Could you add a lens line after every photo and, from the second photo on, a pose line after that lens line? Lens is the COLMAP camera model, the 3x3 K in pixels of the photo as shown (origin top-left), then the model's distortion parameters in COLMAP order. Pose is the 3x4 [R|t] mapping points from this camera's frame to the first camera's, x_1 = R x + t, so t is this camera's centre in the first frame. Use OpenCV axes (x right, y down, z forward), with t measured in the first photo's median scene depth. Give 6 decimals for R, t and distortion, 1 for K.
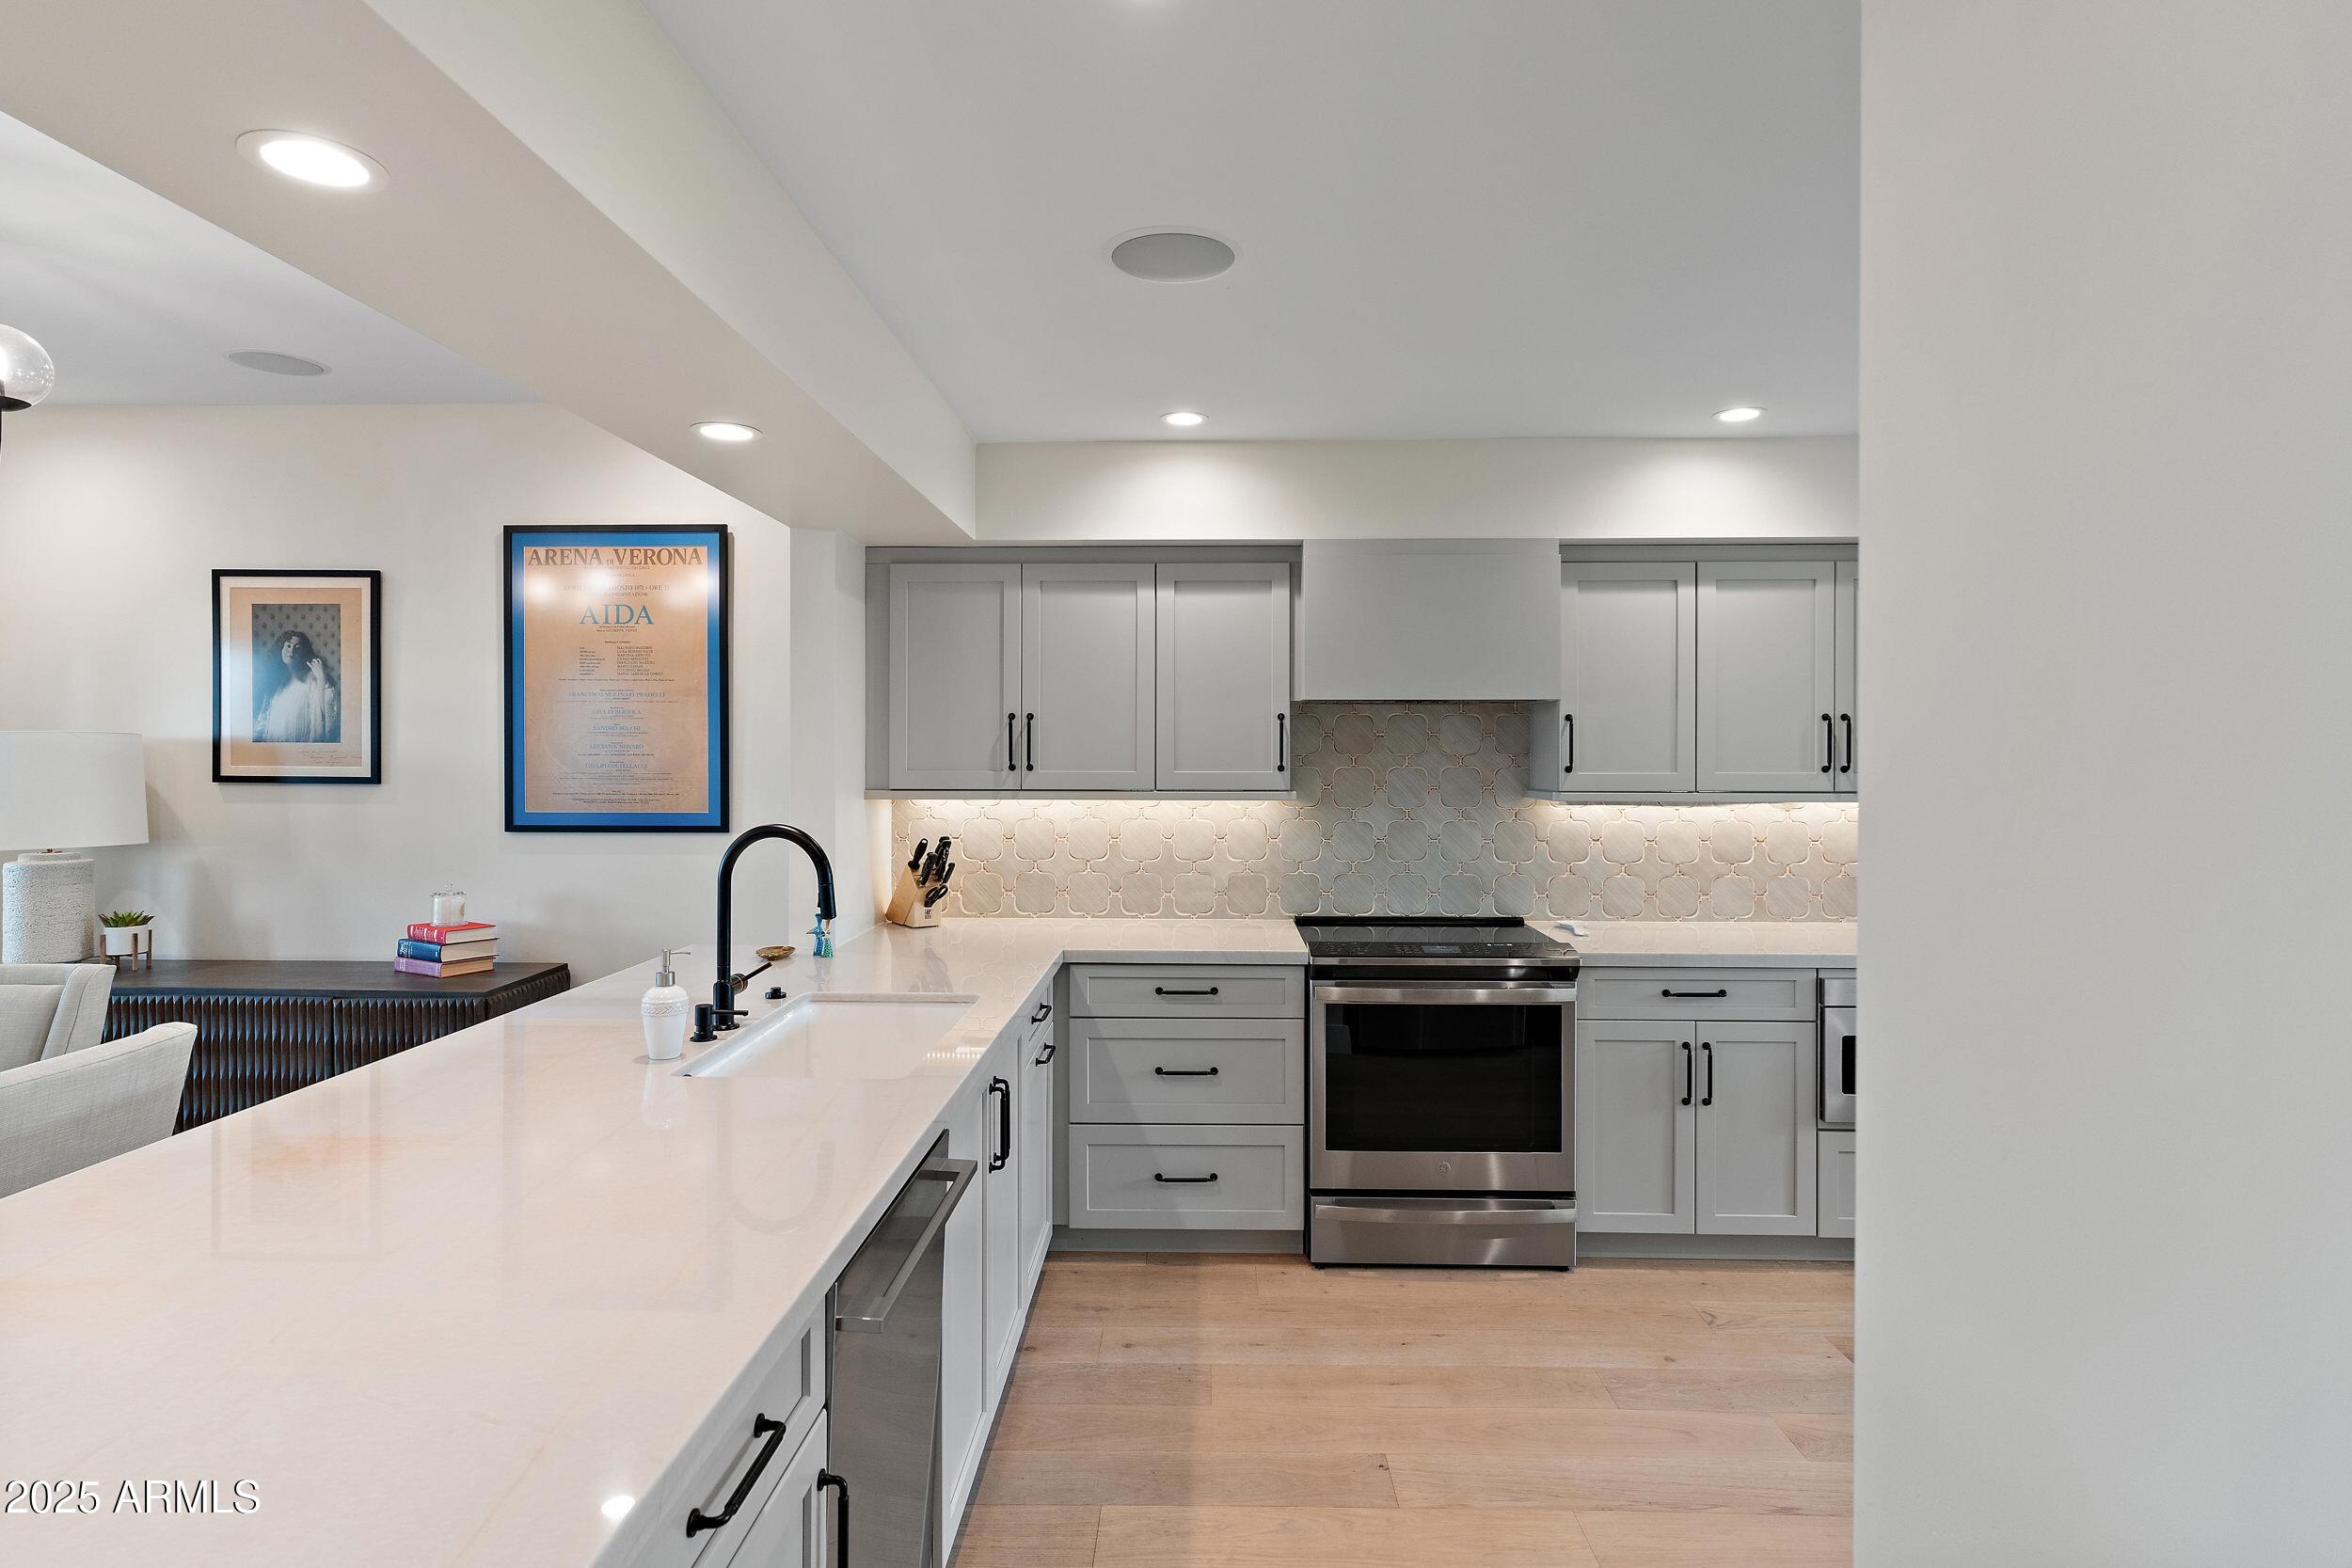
lens RADIAL K [[1285.8, 0, 1173.0], [0, 1285.8, 764.9], [0, 0, 1]] dist [-0.007182, -0.000603]
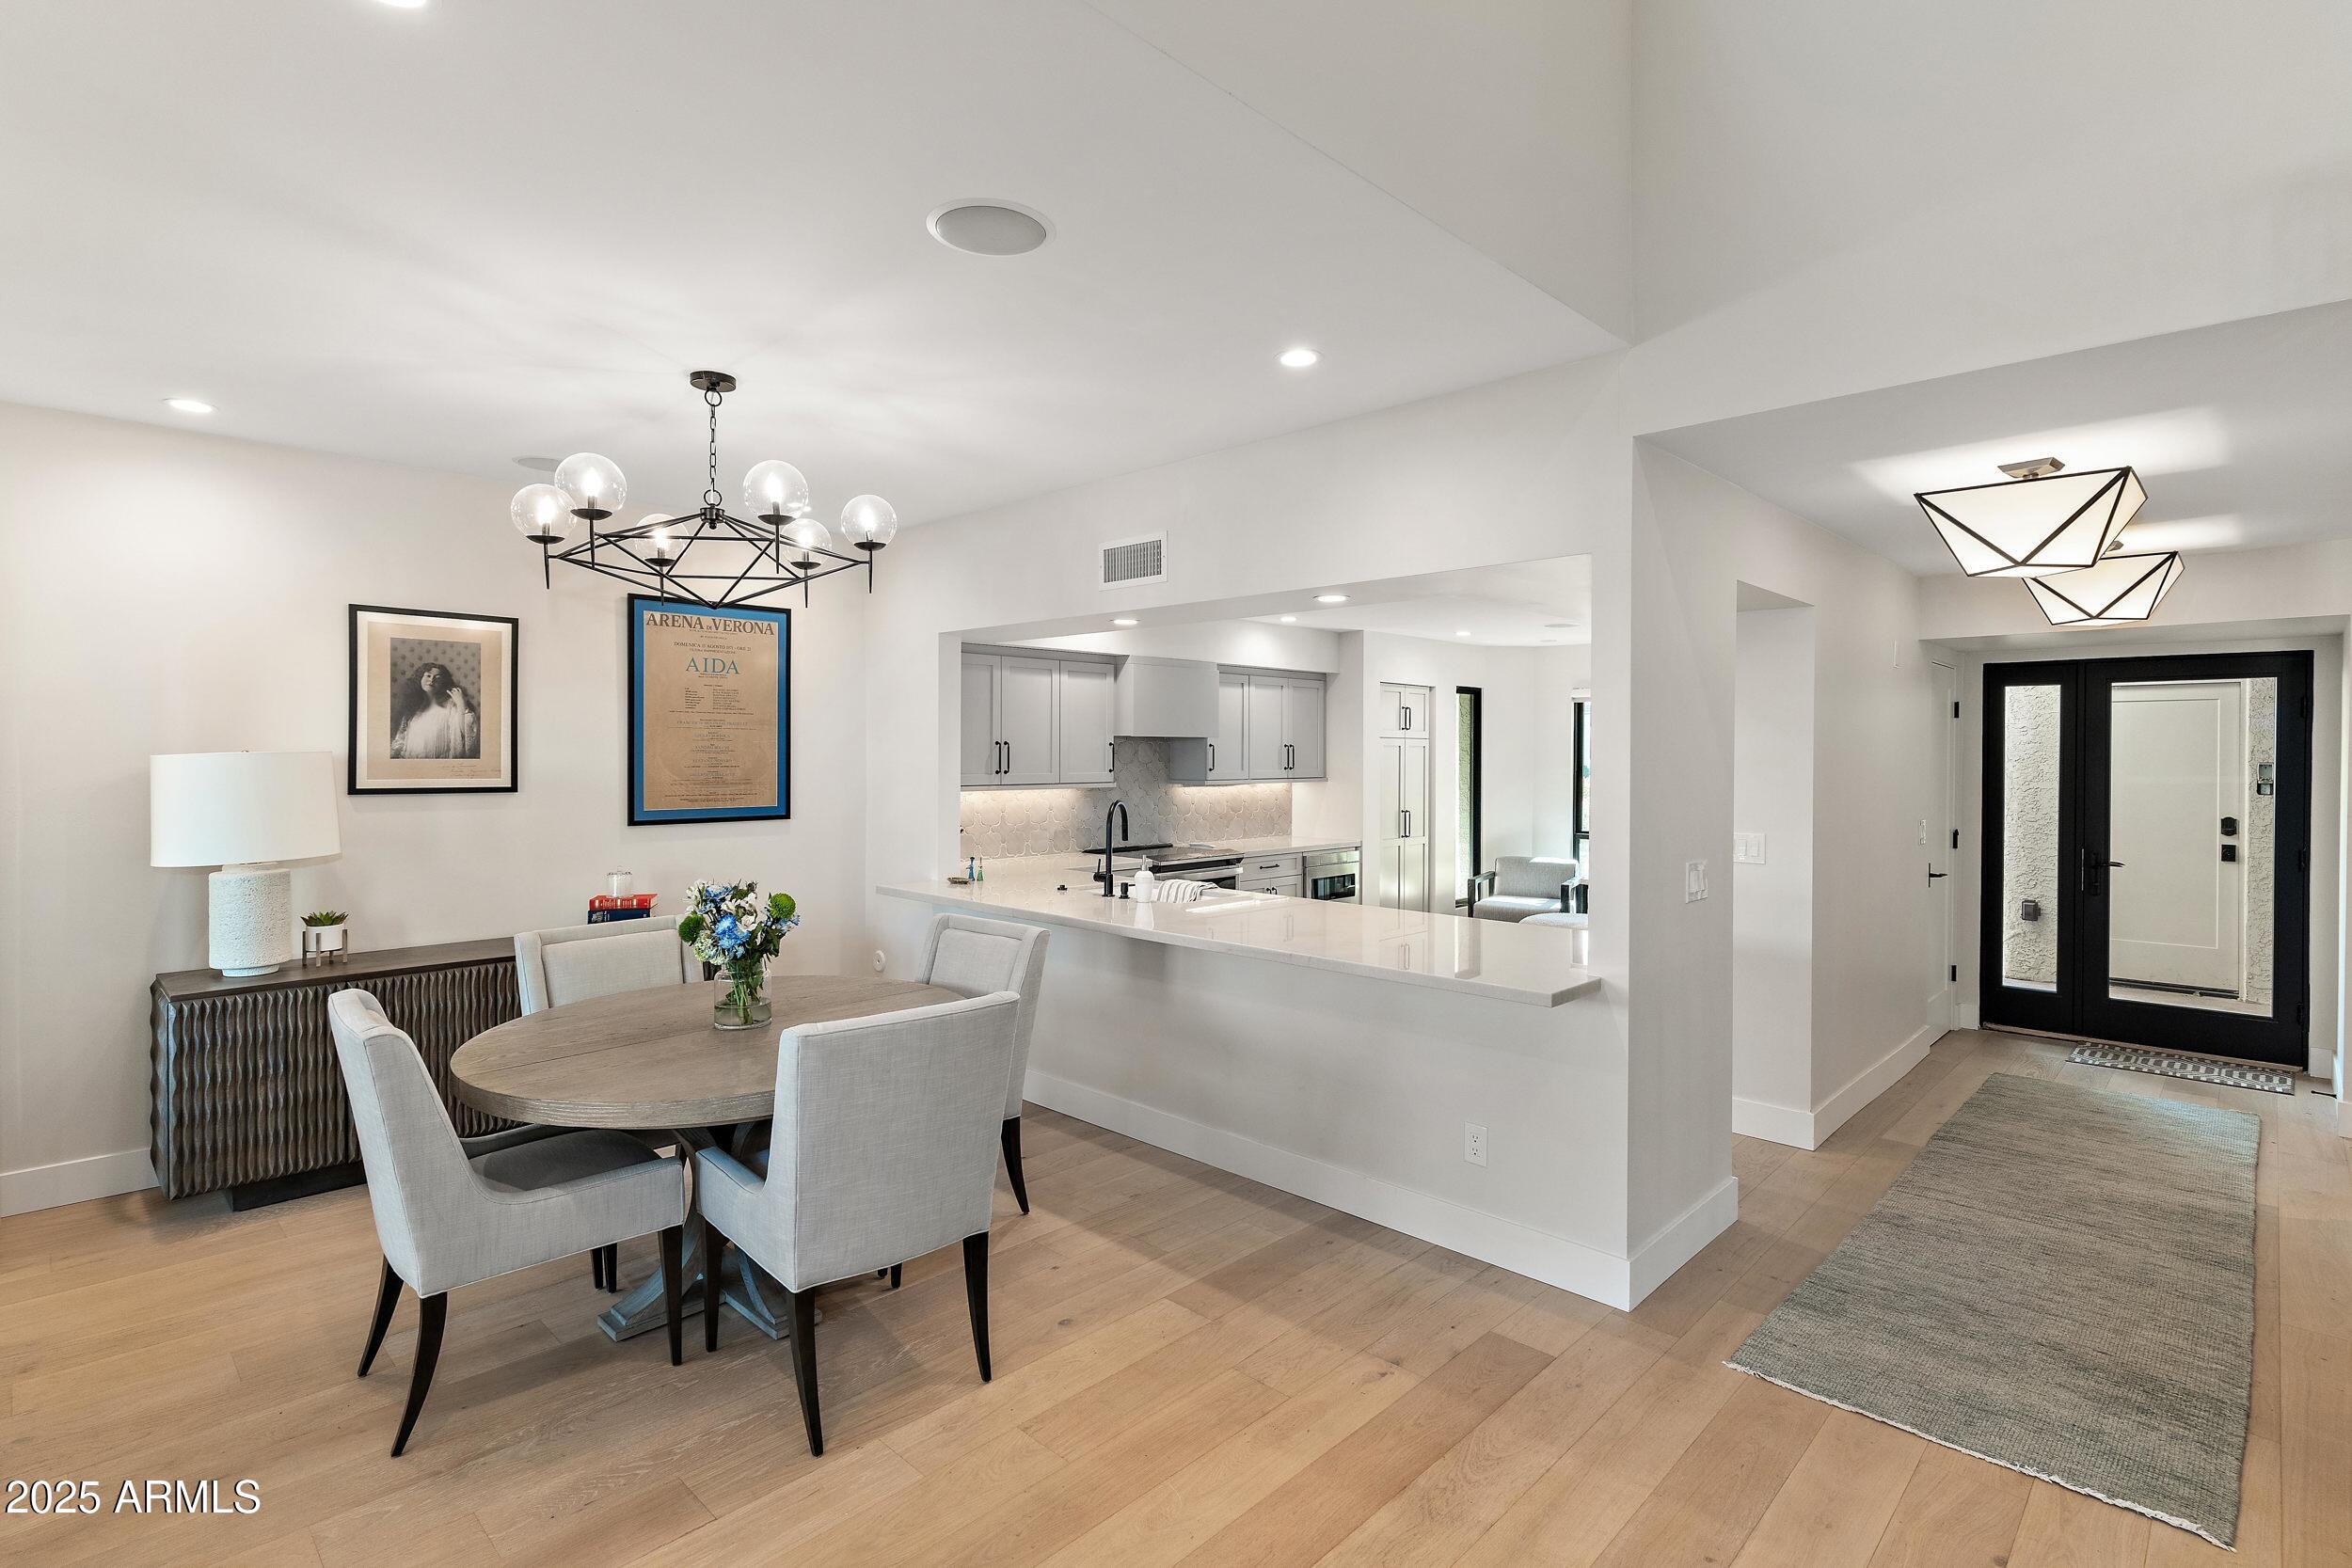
lens RADIAL K [[1122.1, 0, 1175.1], [0, 1122.1, 773.4], [0, 0, 1]] dist [0.001239, 0.000054]
pose [[0.675999, -0.013232, 0.736784, -0.990350], [0.009644, 0.999912, 0.009108, -0.006906], [-0.736840, 0.000949, 0.676067, -0.192771]]
